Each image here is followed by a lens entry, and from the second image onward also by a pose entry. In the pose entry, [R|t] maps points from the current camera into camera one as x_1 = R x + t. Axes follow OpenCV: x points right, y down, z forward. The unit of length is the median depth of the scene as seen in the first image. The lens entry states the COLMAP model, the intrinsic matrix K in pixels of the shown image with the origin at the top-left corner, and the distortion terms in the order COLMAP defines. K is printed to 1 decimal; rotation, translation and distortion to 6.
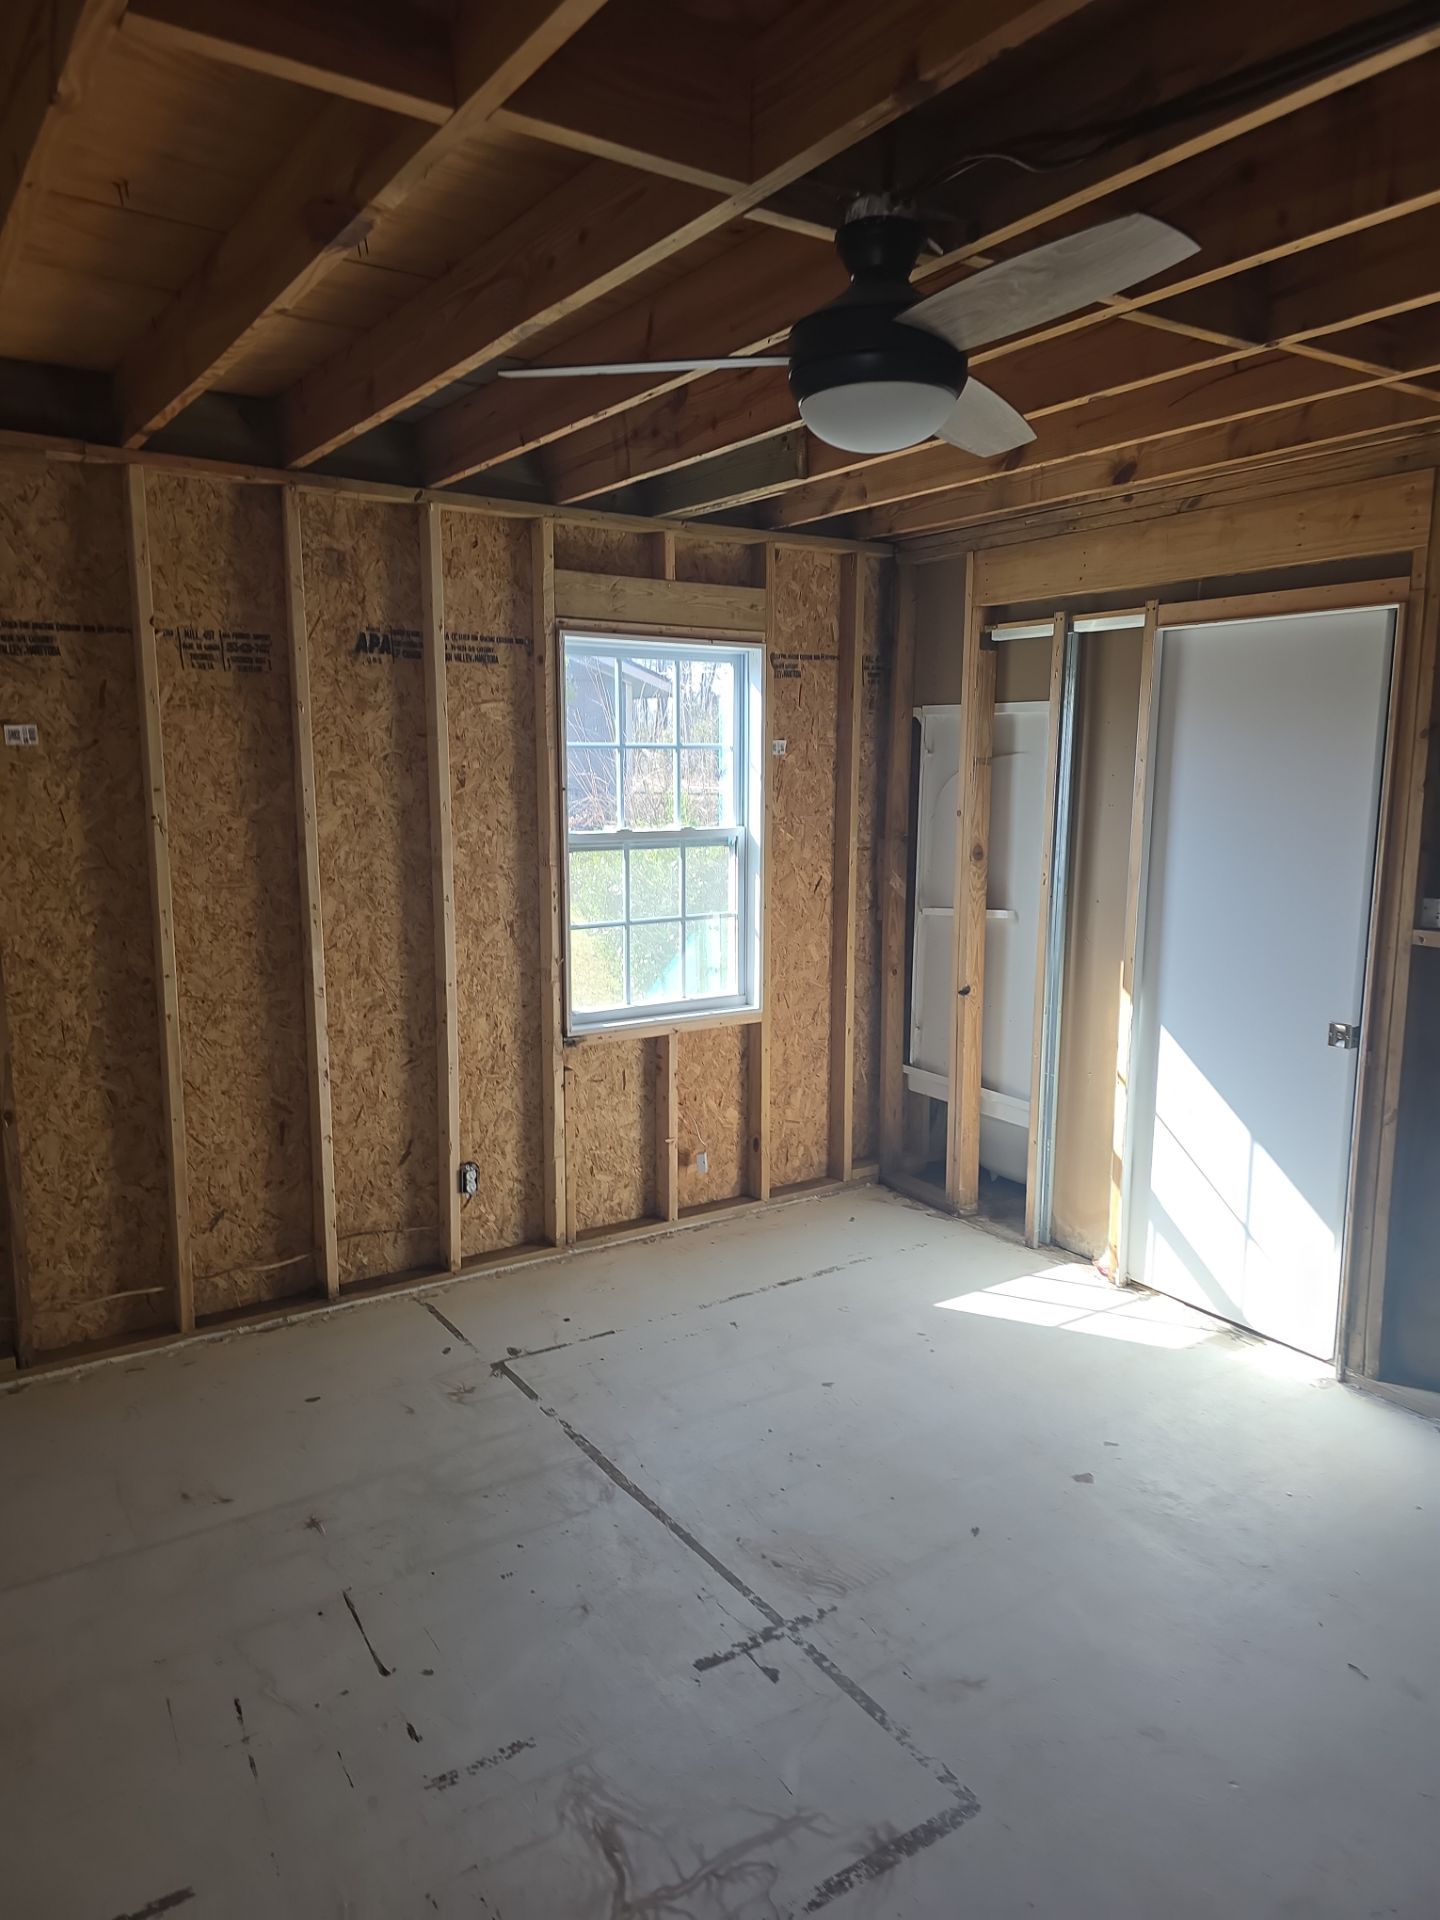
lens RADIAL K [[1287.9, 0, 700.3], [0, 1287.9, 954.5], [0, 0, 1]] dist [0.107068, -0.106869]
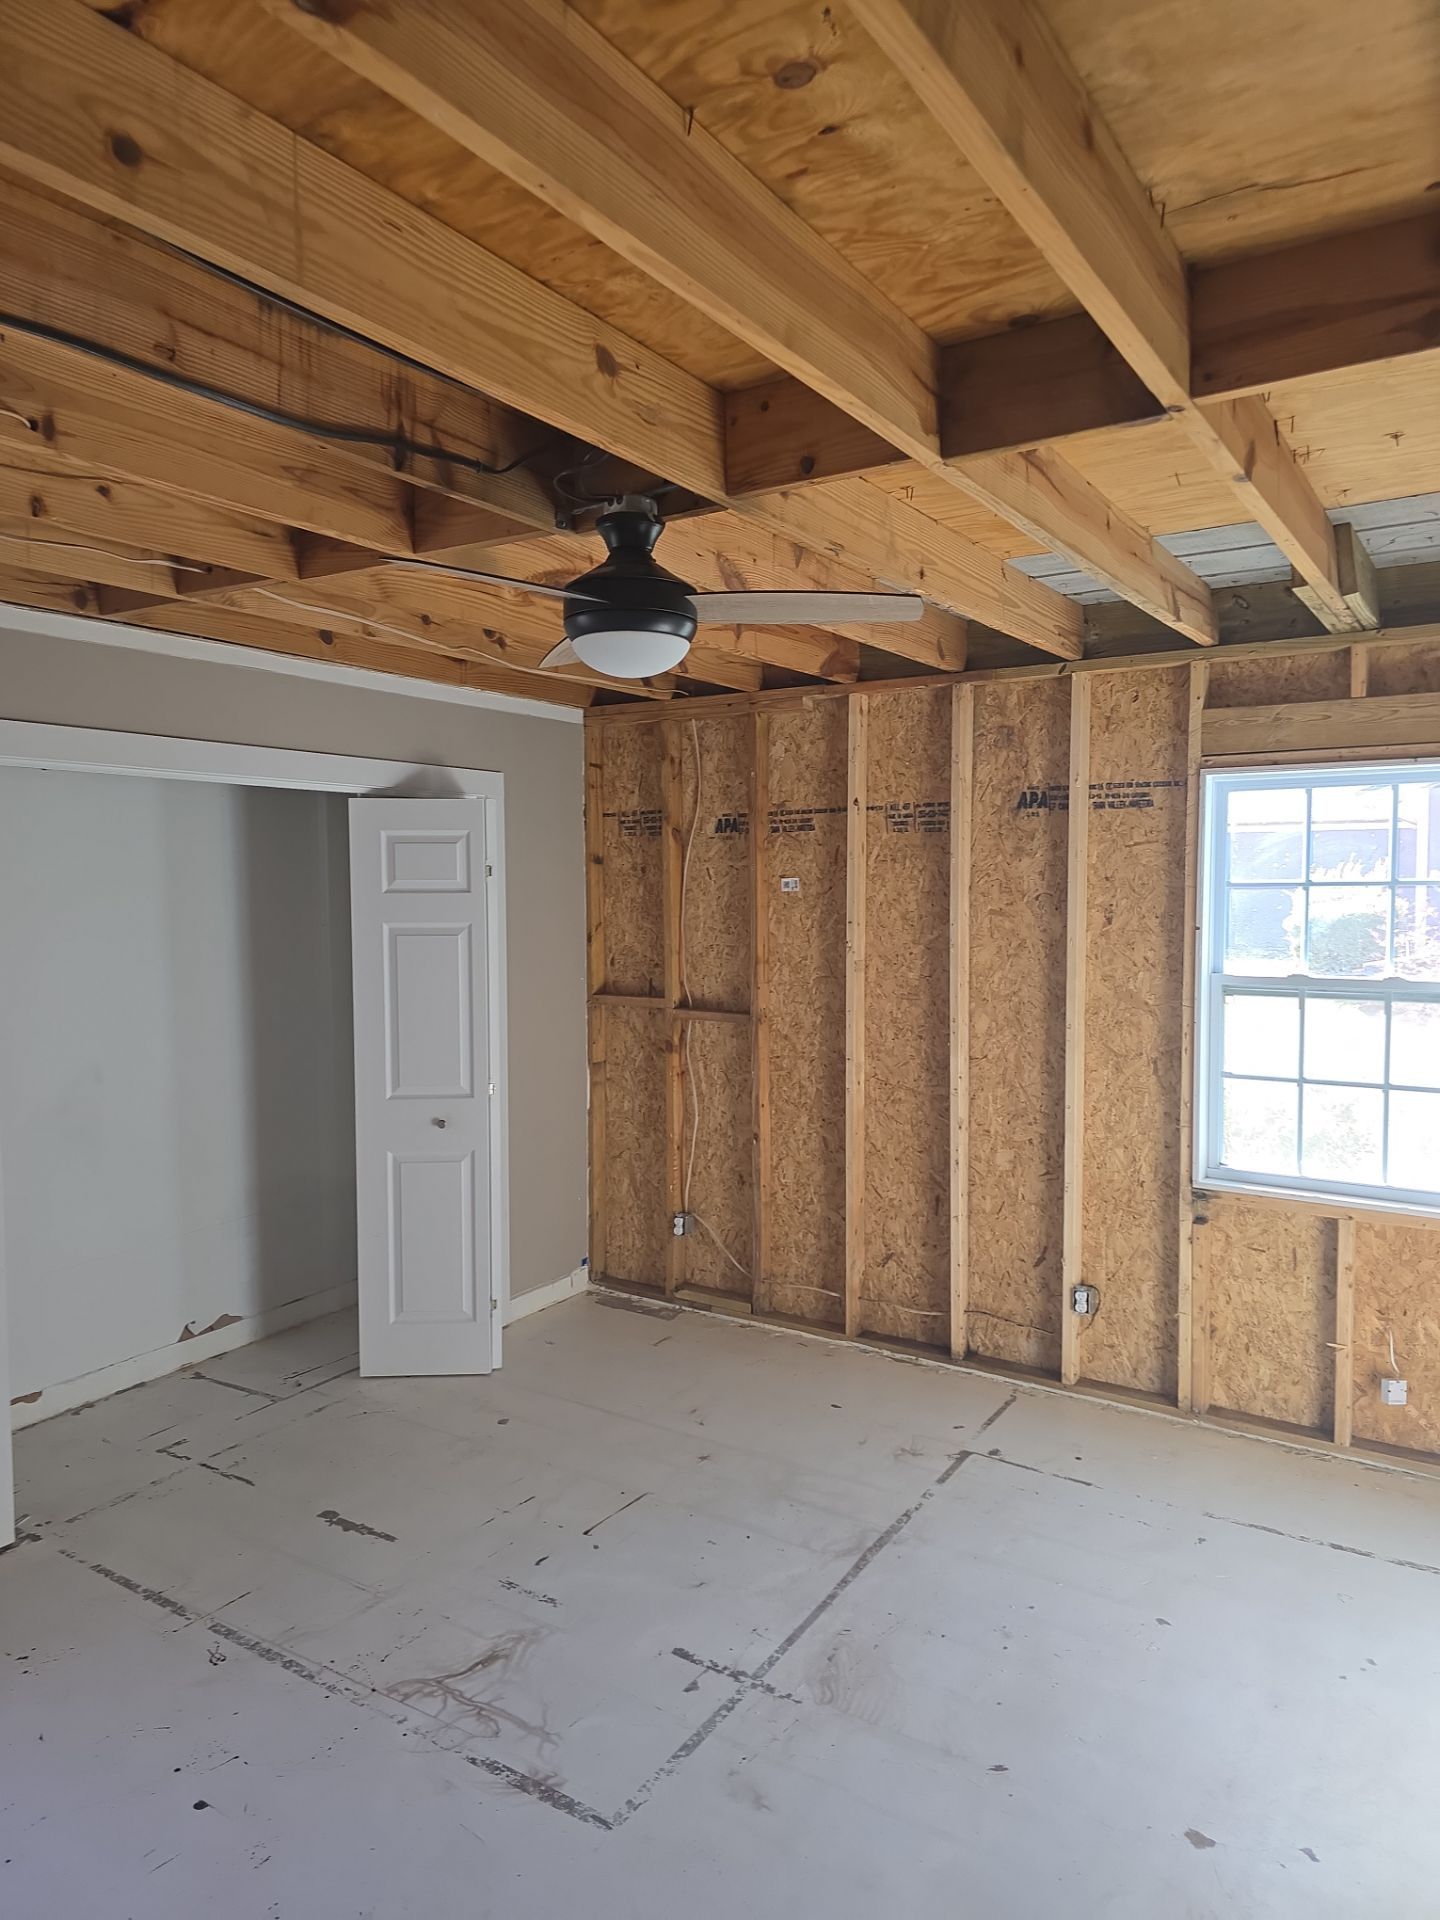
lens RADIAL K [[1287.9, 0, 700.3], [0, 1287.9, 954.5], [0, 0, 1]] dist [0.107068, -0.106869]
pose [[0.402191, 0.045734, -0.914413, 0.681786], [-0.134163, 0.990914, -0.009450, -0.052648], [0.905673, 0.126481, 0.404672, 0.284104]]
